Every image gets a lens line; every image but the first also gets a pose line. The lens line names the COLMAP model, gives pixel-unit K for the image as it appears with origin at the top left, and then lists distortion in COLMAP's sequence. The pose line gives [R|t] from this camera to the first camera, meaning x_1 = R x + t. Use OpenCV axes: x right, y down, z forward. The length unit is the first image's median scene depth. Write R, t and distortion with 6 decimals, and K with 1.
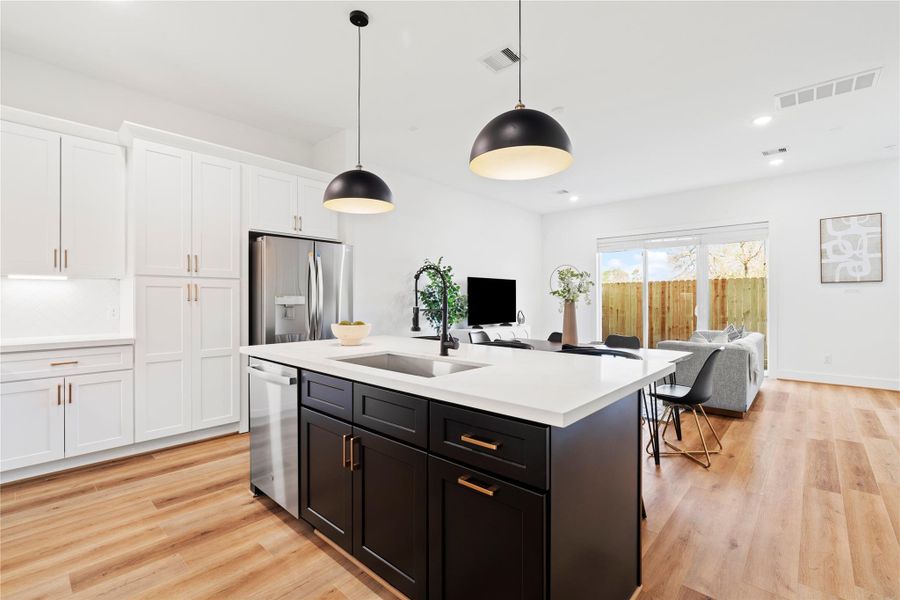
lens RADIAL K [[407.5, 0, 450.0], [0, 407.5, 300.0], [0, 0, 1]] dist [-0.001394, 0.000618]
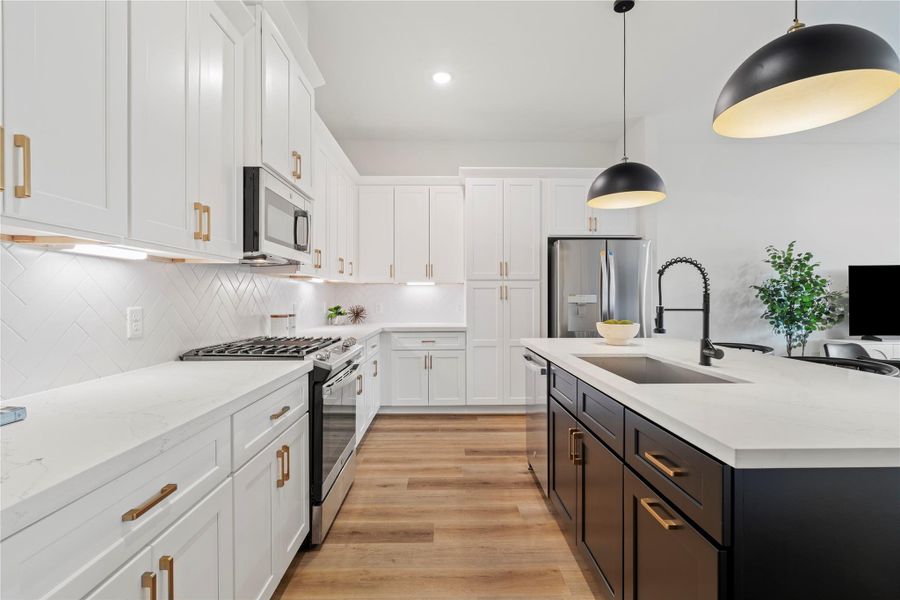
lens RADIAL K [[407.5, 0, 450.0], [0, 407.5, 300.0], [0, 0, 1]] dist [-0.001394, 0.000618]
pose [[0.685671, 0.002039, -0.727908, 0.169126], [0.000164, 0.999996, 0.002956, 0.000726], [0.727911, -0.002146, 0.685668, 0.038718]]
